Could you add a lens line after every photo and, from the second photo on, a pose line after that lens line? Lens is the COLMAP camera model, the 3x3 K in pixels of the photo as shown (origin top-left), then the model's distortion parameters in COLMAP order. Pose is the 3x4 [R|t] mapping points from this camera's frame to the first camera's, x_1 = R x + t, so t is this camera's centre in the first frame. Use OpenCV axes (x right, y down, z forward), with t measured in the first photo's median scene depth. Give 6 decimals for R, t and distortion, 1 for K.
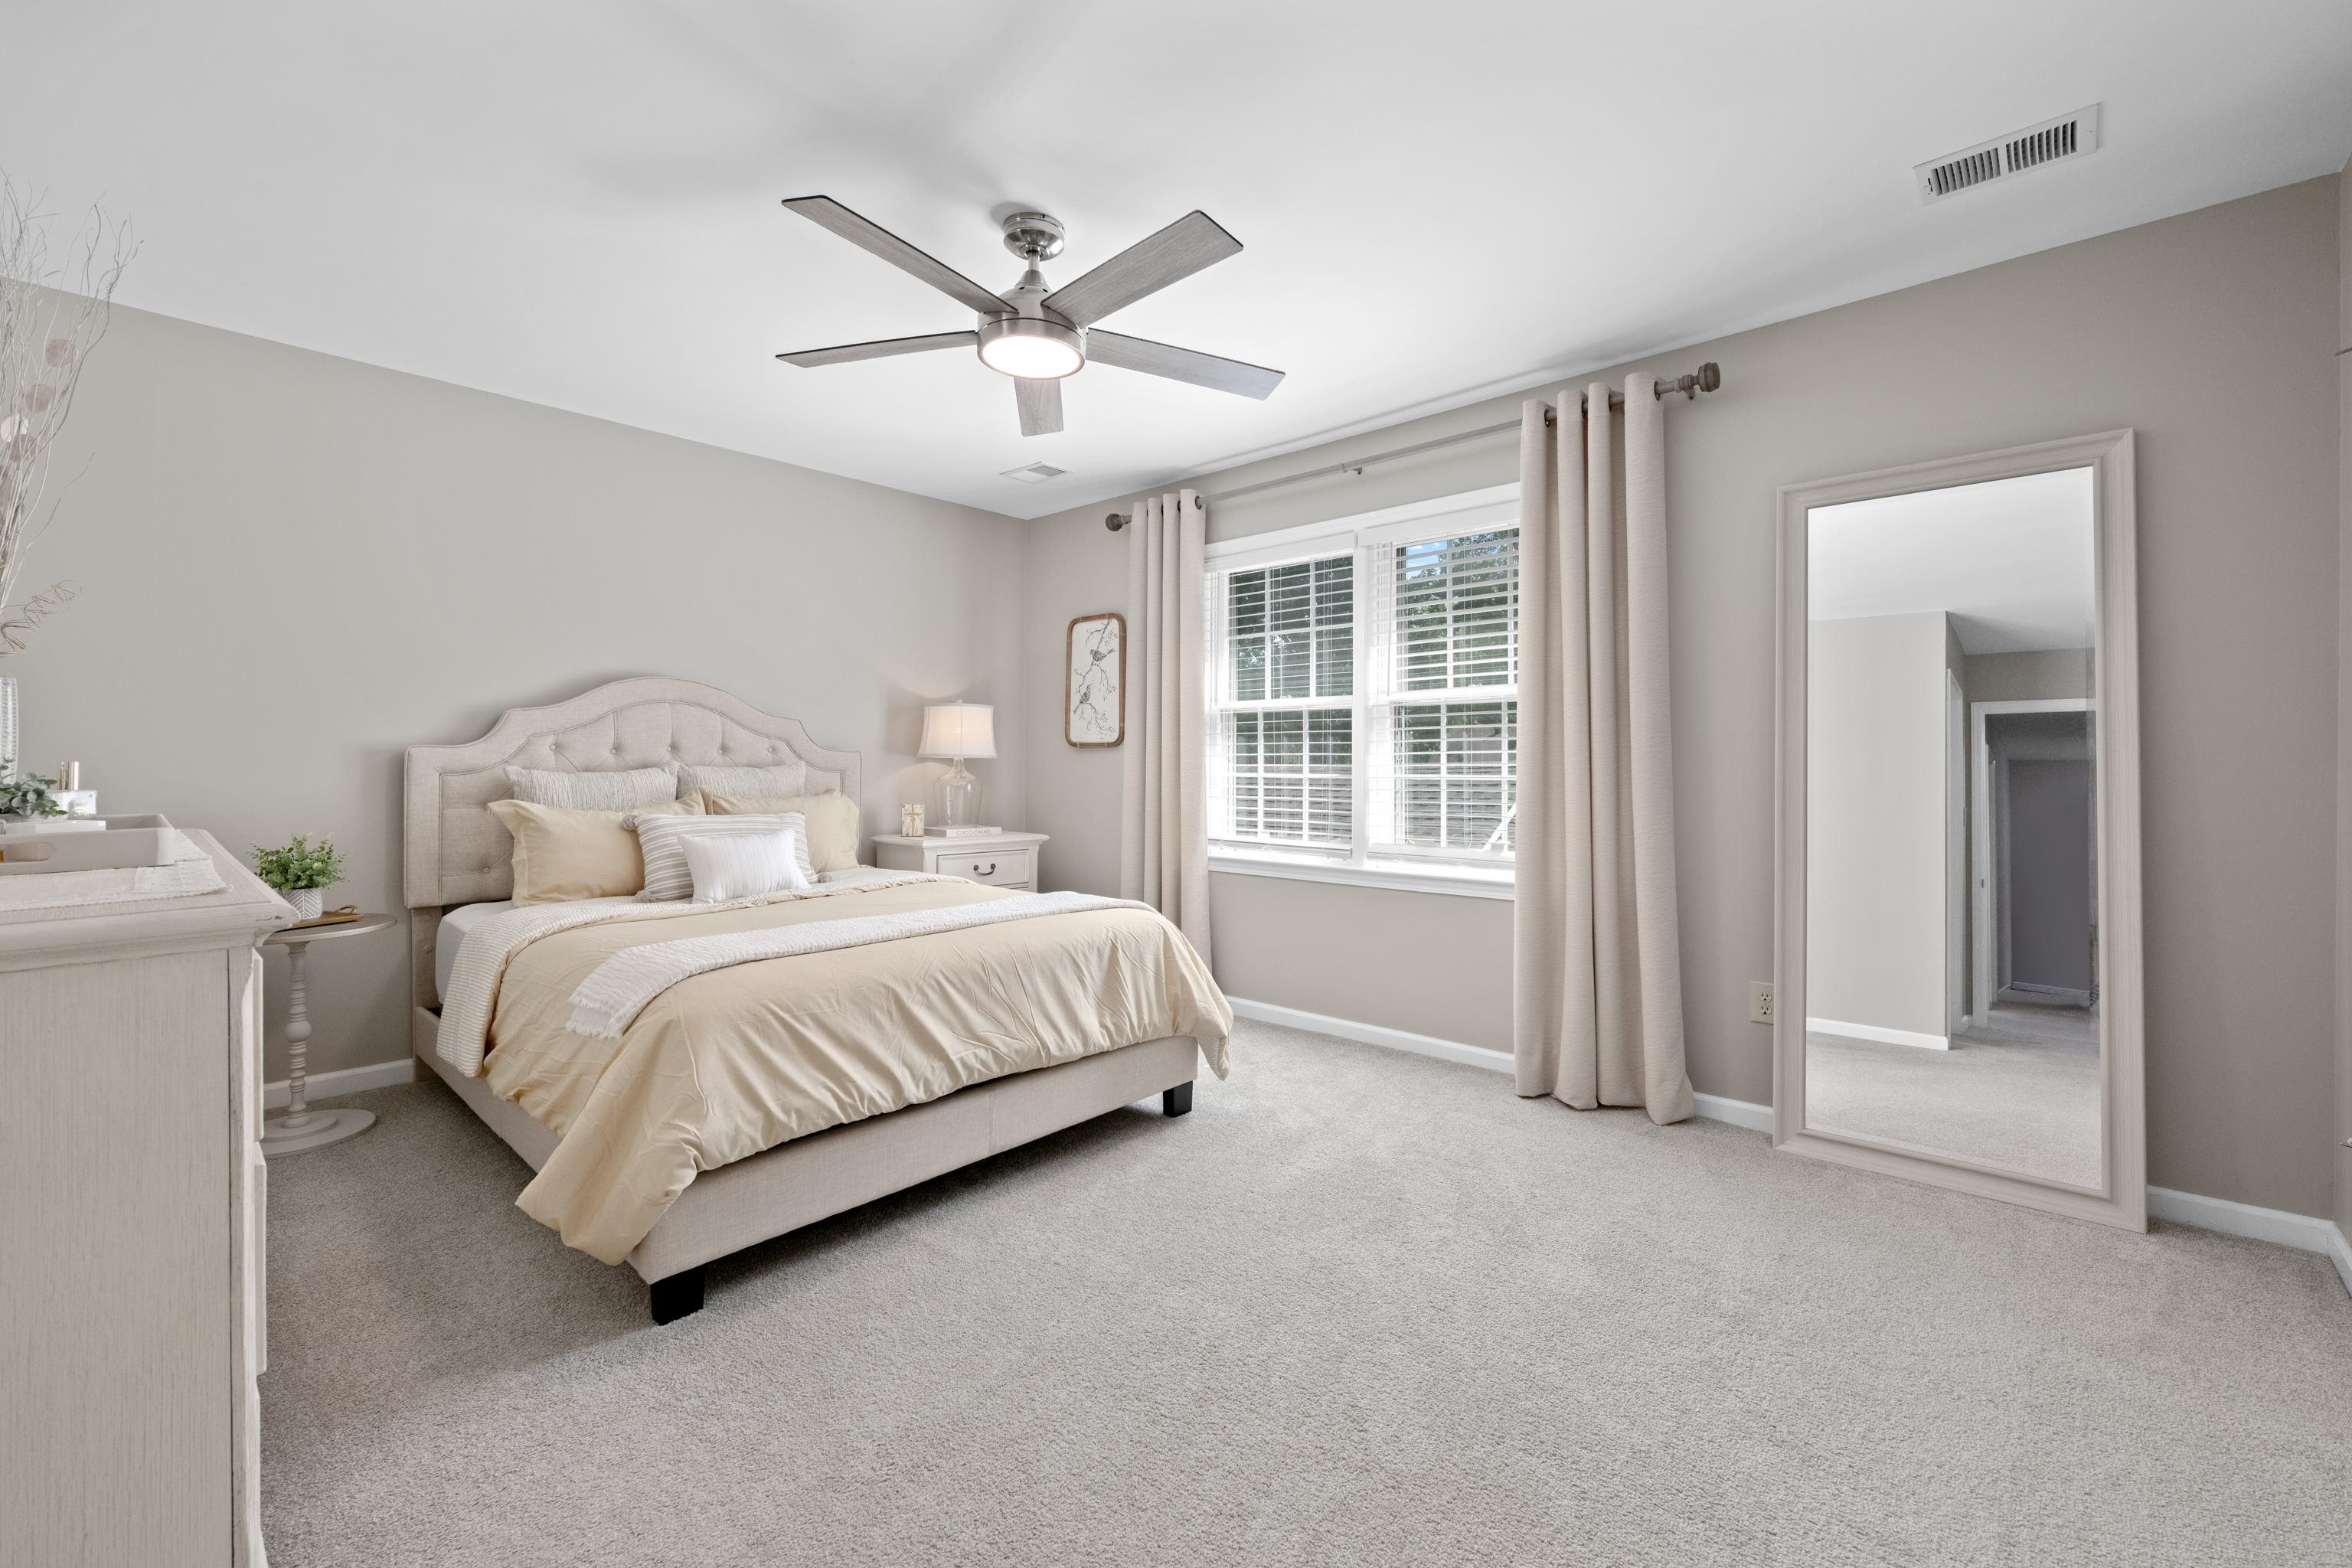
lens RADIAL K [[977.7, 0, 1164.0], [0, 977.7, 780.2], [0, 0, 1]] dist [-0.002208, -0.000426]
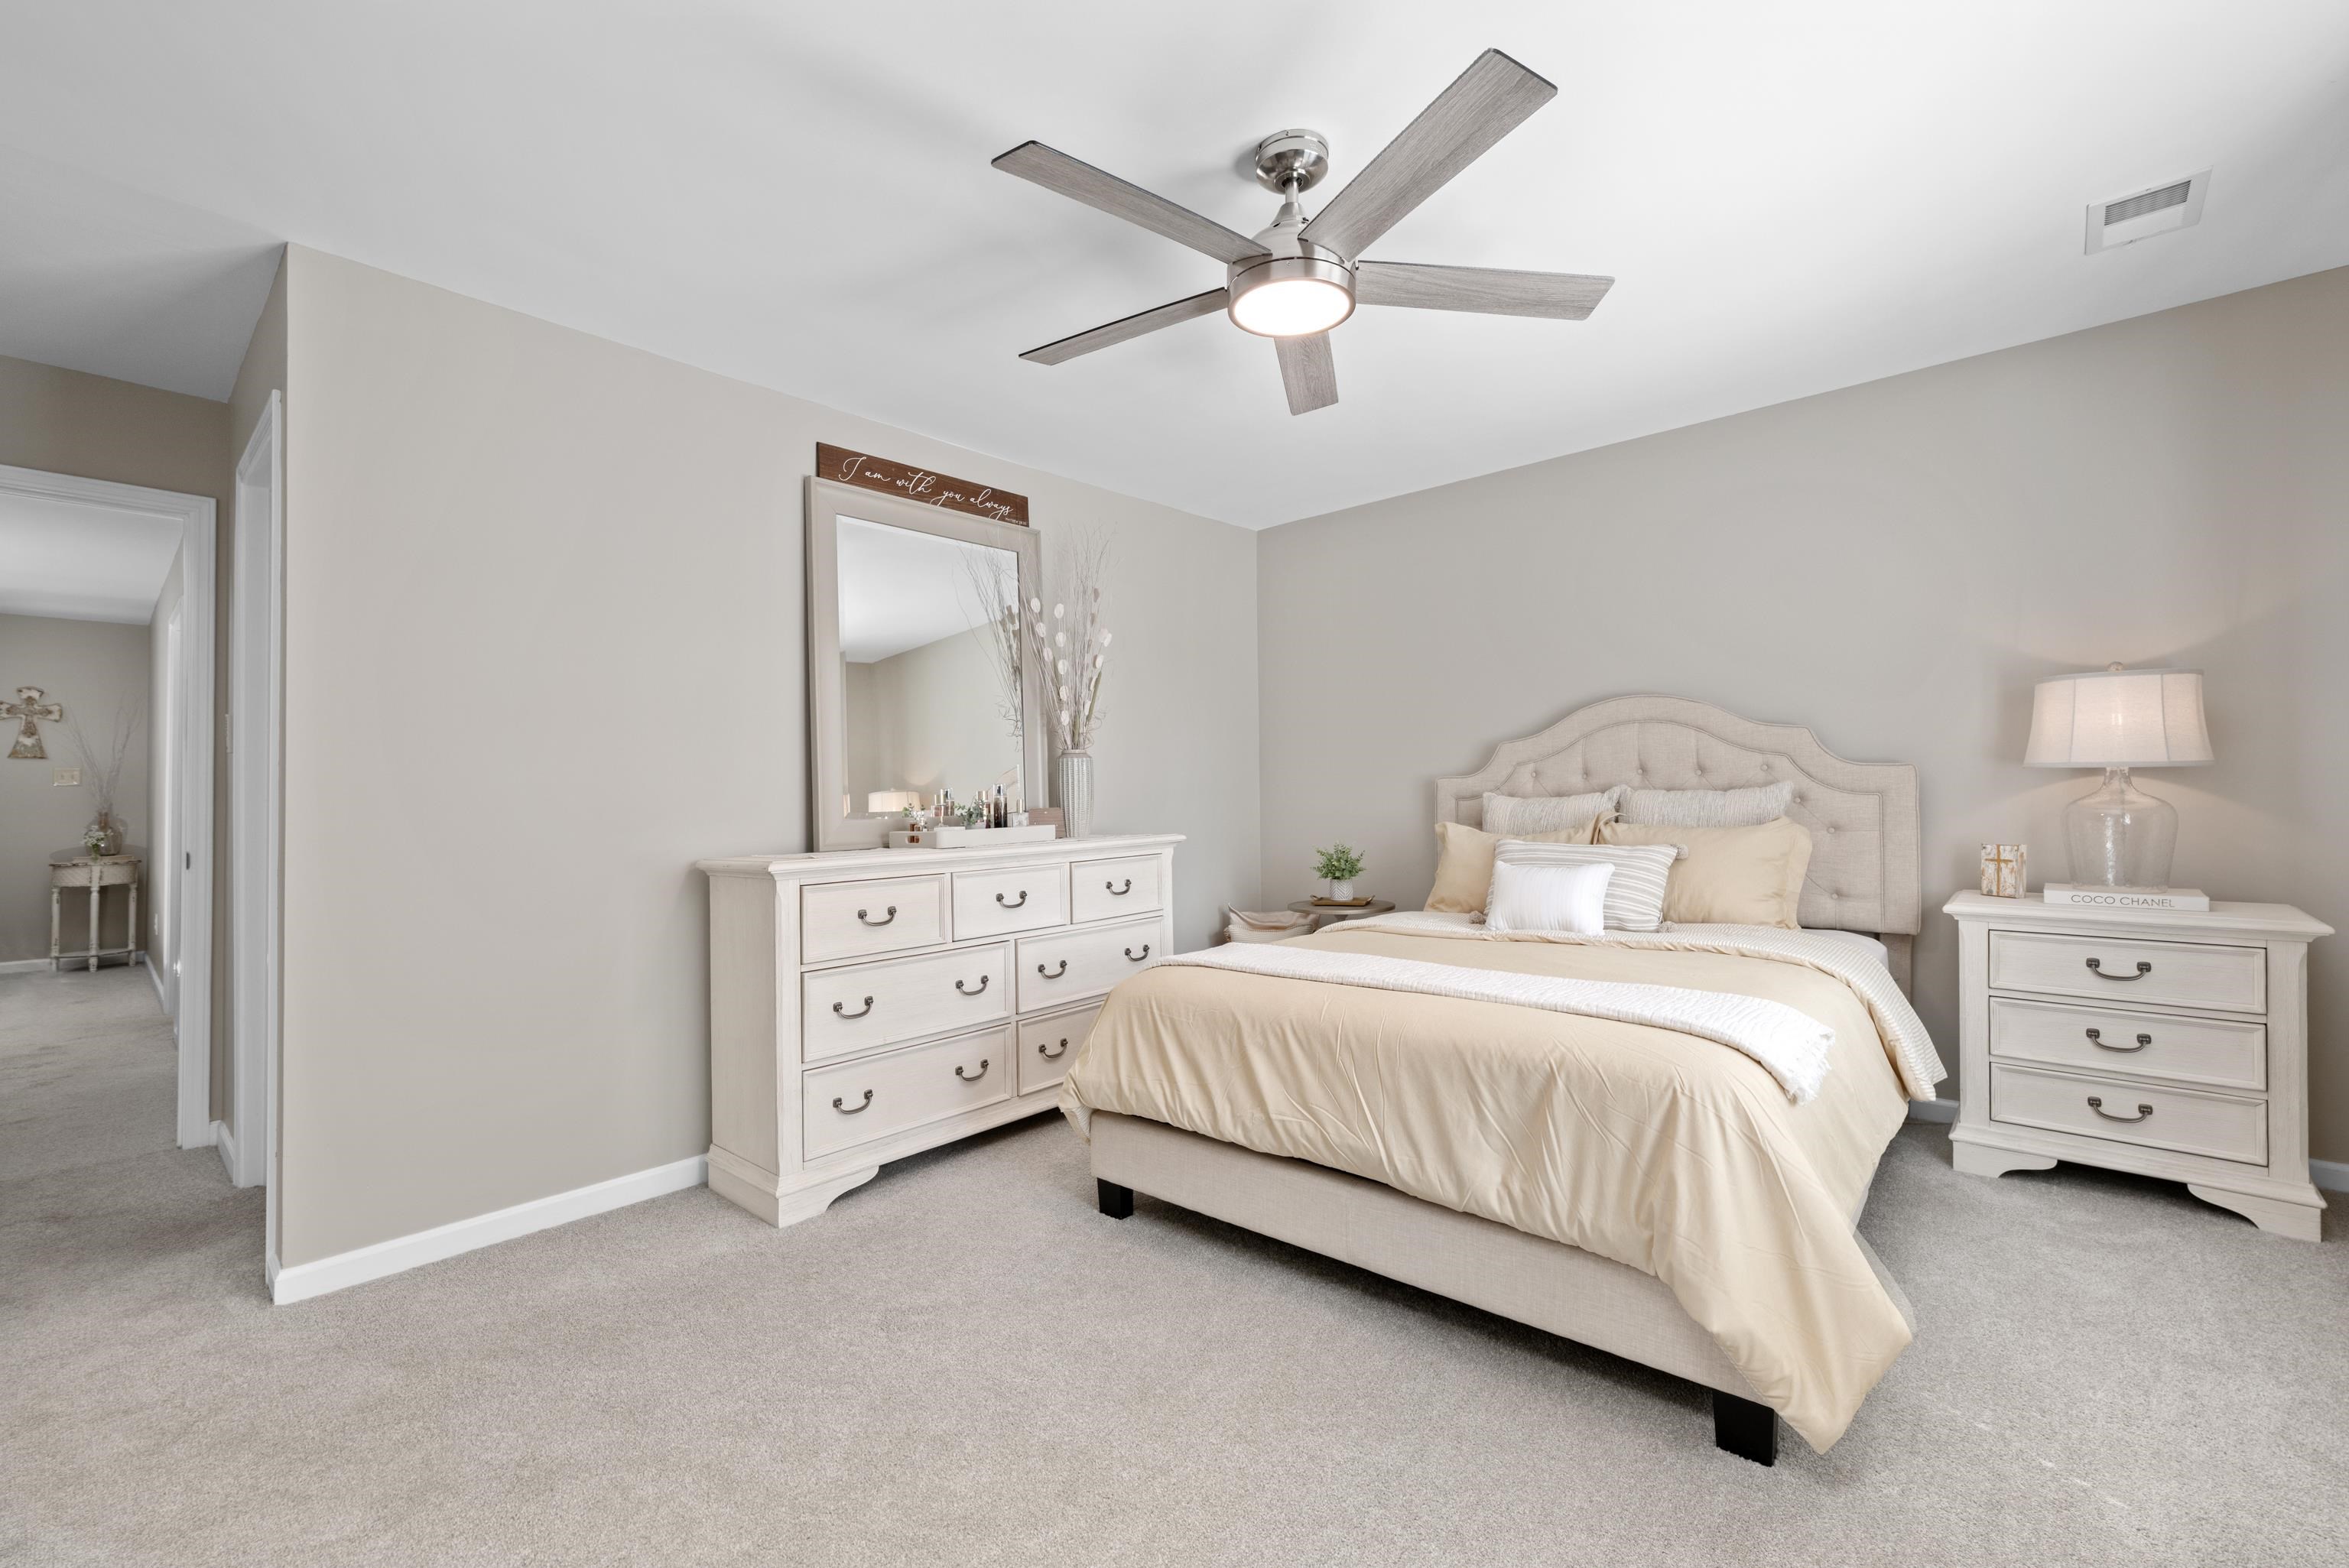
lens RADIAL K [[976.3, 0, 1169.6], [0, 976.3, 794.6], [0, 0, 1]] dist [-0.002208, -0.000426]
pose [[0.013629, -0.000988, -0.999907, 0.484953], [0.004250, 0.999991, -0.000930, -0.012369], [0.999898, -0.004237, 0.013633, 0.615577]]
